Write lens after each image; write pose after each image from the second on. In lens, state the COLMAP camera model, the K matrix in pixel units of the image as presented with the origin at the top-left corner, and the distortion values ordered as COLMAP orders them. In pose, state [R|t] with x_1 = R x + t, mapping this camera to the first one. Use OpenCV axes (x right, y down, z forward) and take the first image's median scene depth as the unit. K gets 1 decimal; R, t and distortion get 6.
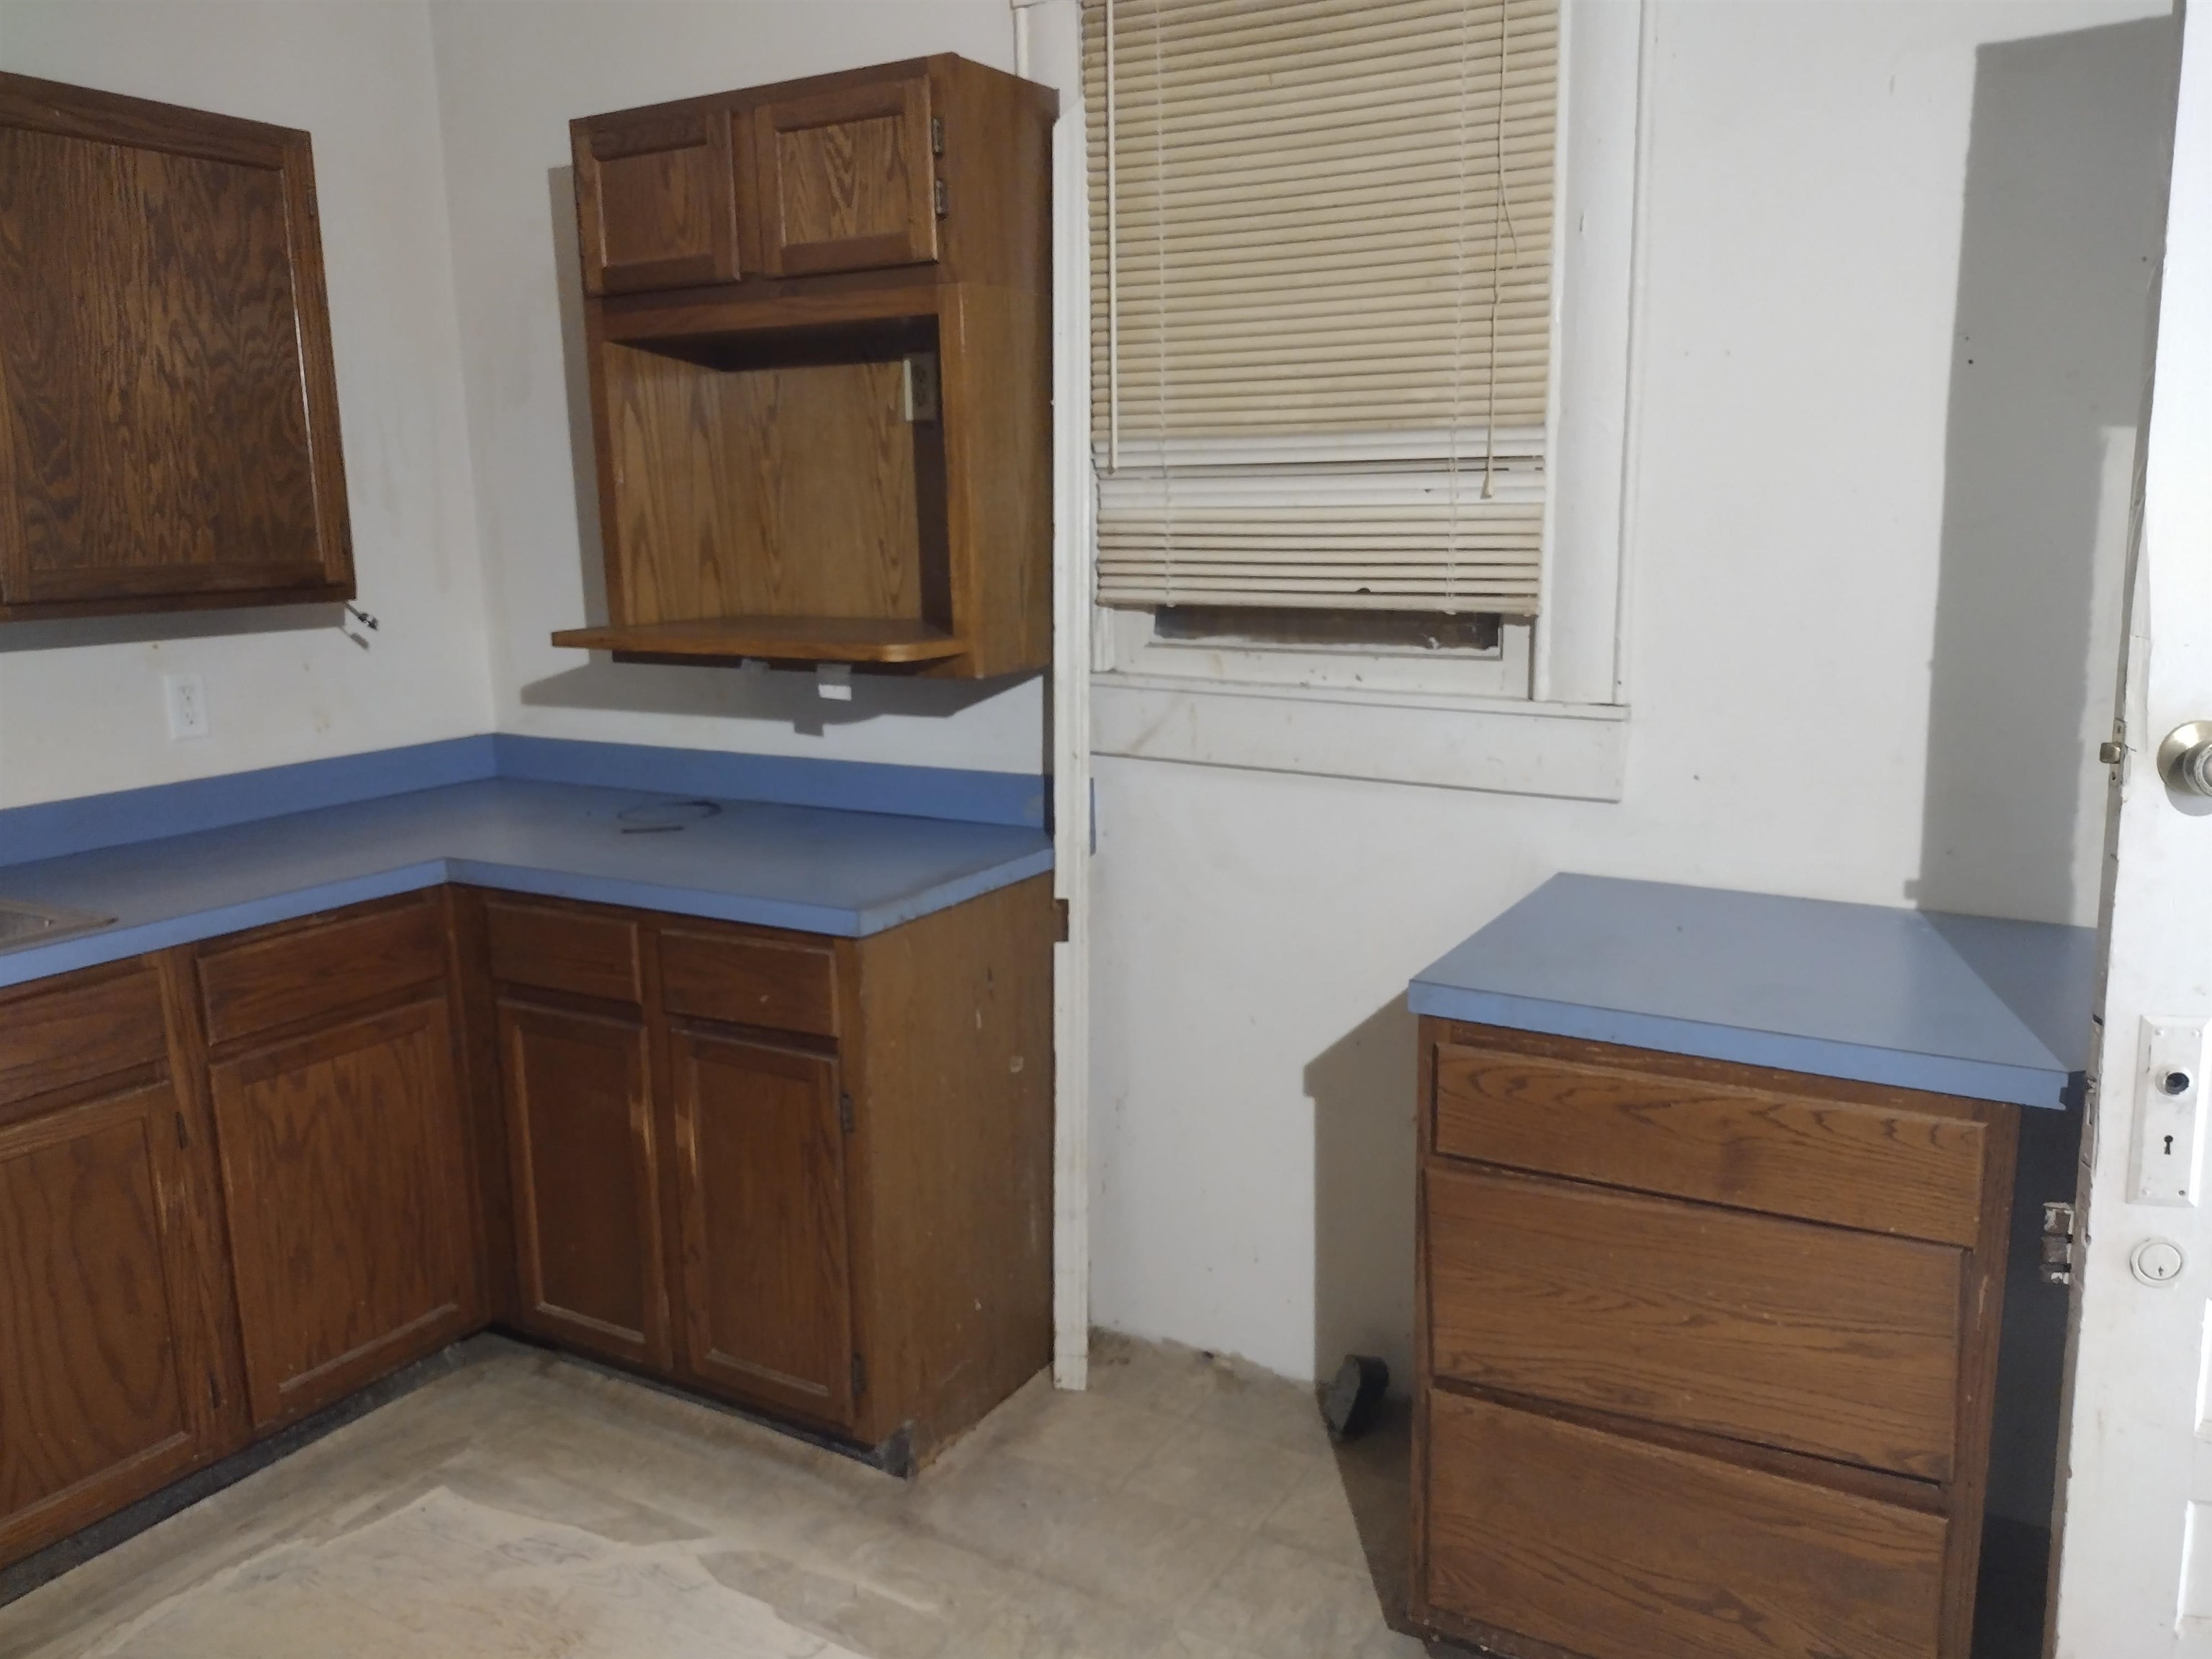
lens RADIAL K [[1726.0, 0, 1117.0], [0, 1726.0, 816.3], [0, 0, 1]] dist [0.002825, -0.002655]
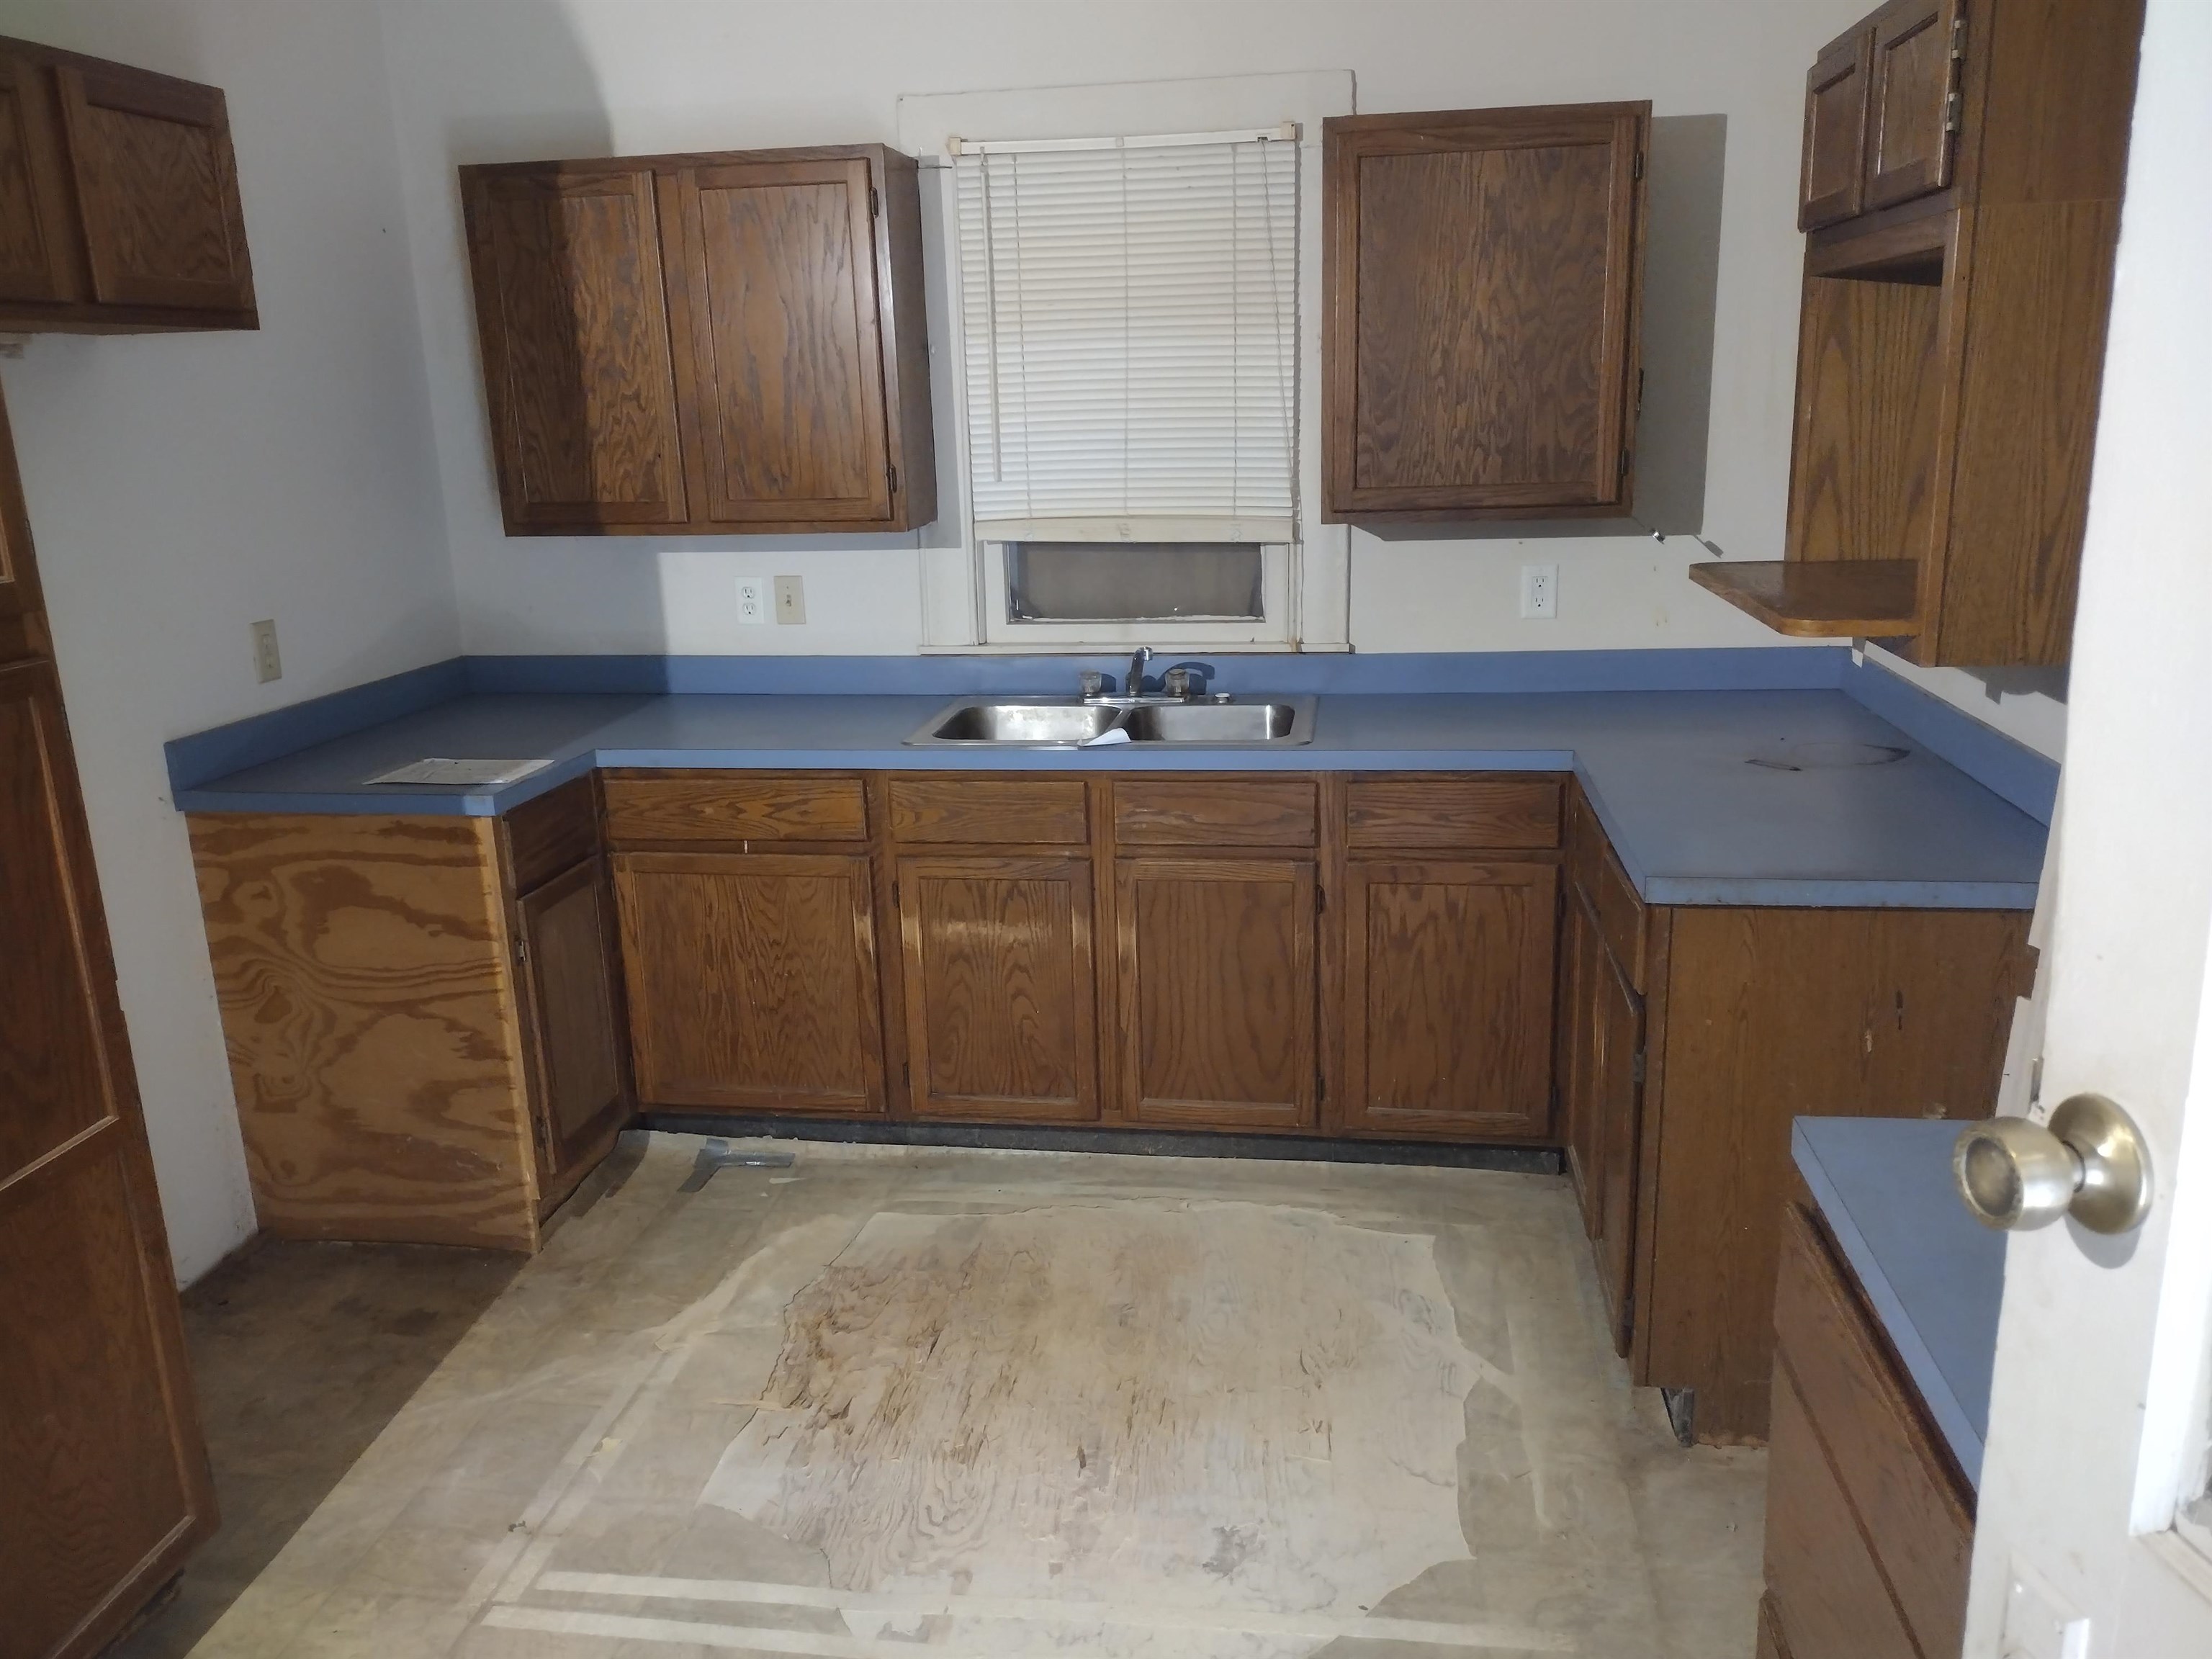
lens RADIAL K [[1676.0, 0, 1107.7], [0, 1676.0, 825.2], [0, 0, 1]] dist [0.100154, -0.185219]
pose [[0.367436, 0.239028, -0.898808, 0.557712], [-0.141463, 0.969529, 0.200005, -0.115523], [0.919228, 0.053659, 0.390053, 0.282800]]
